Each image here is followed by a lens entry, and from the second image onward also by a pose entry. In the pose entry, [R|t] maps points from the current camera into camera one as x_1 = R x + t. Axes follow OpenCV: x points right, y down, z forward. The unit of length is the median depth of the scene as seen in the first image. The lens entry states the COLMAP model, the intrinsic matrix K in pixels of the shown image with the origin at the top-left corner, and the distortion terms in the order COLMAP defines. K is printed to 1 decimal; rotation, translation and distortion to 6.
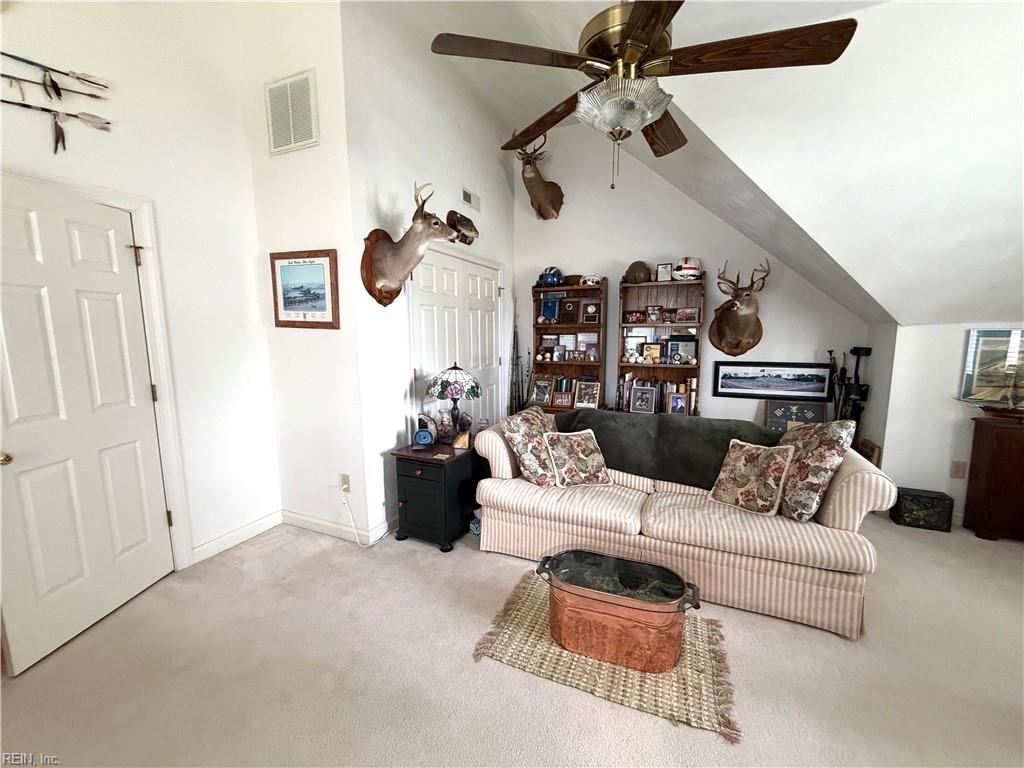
lens RADIAL K [[408.4, 0, 509.7], [0, 408.4, 384.5], [0, 0, 1]] dist [0.001983, 0.000132]
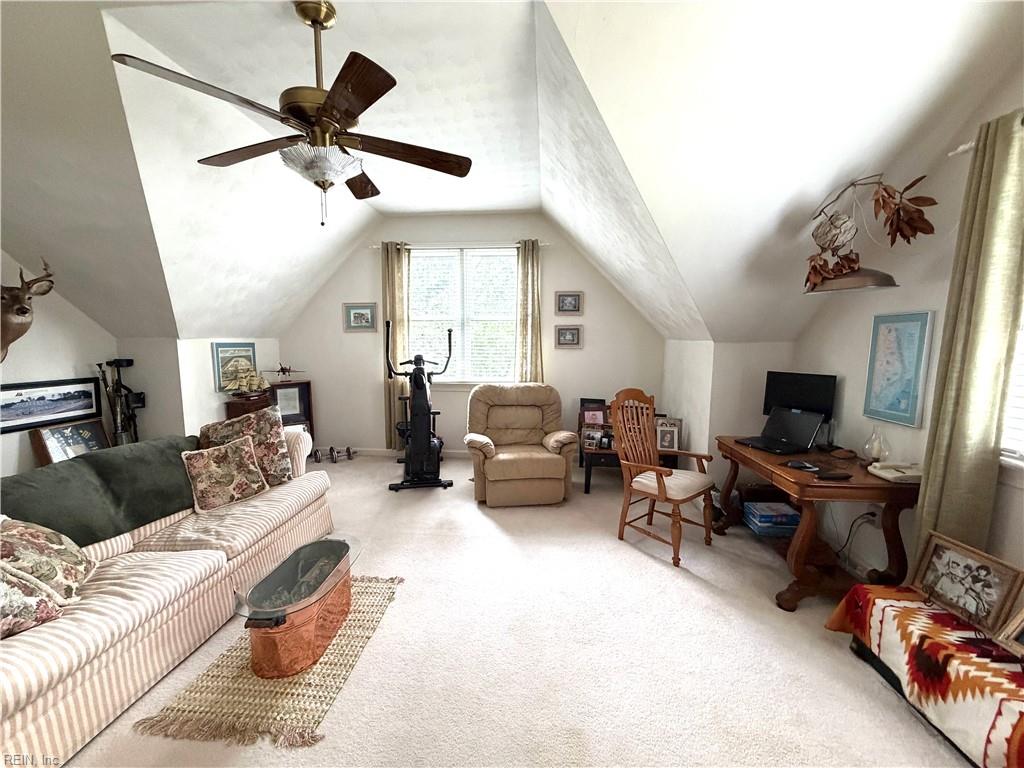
lens RADIAL K [[408.4, 0, 509.7], [0, 408.4, 384.5], [0, 0, 1]] dist [0.001983, 0.000132]
pose [[-0.327330, -0.094686, 0.940154, -0.592888], [0.124483, 0.981974, 0.142239, -0.066122], [-0.936675, 0.163592, -0.309642, 0.502778]]
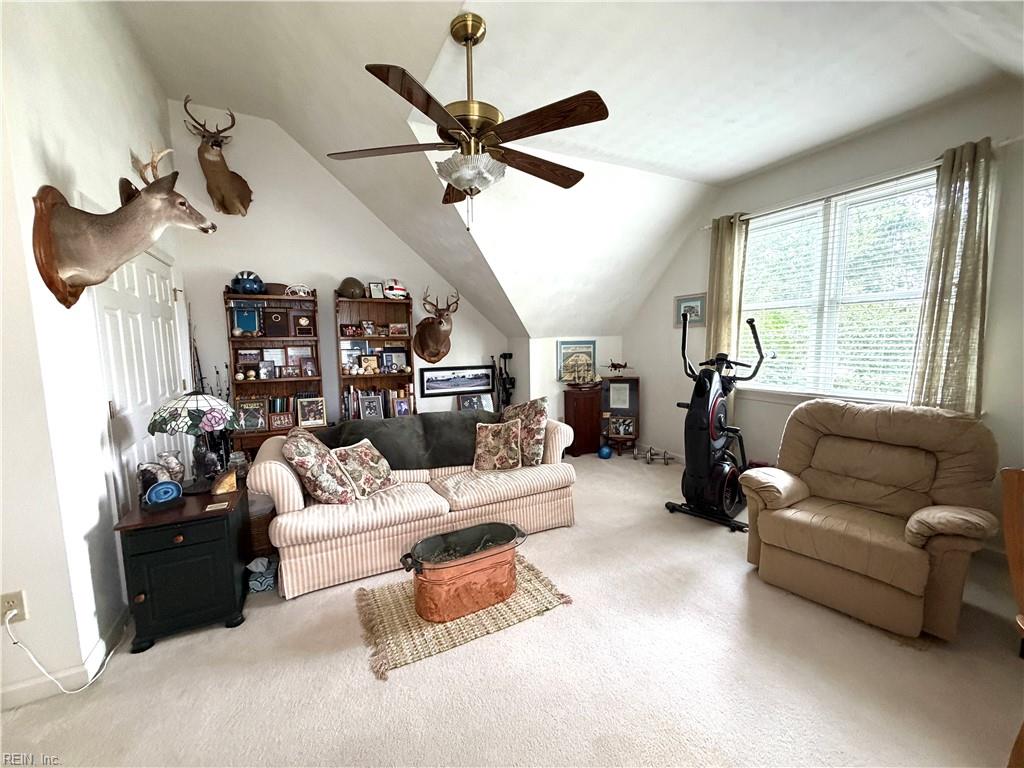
lens RADIAL K [[408.4, 0, 509.7], [0, 408.4, 384.5], [0, 0, 1]] dist [0.001983, 0.000132]
pose [[0.629046, -0.085979, 0.772599, -0.377258], [0.112753, 0.993446, 0.018753, -0.004520], [-0.769148, 0.075316, 0.634617, 0.064547]]
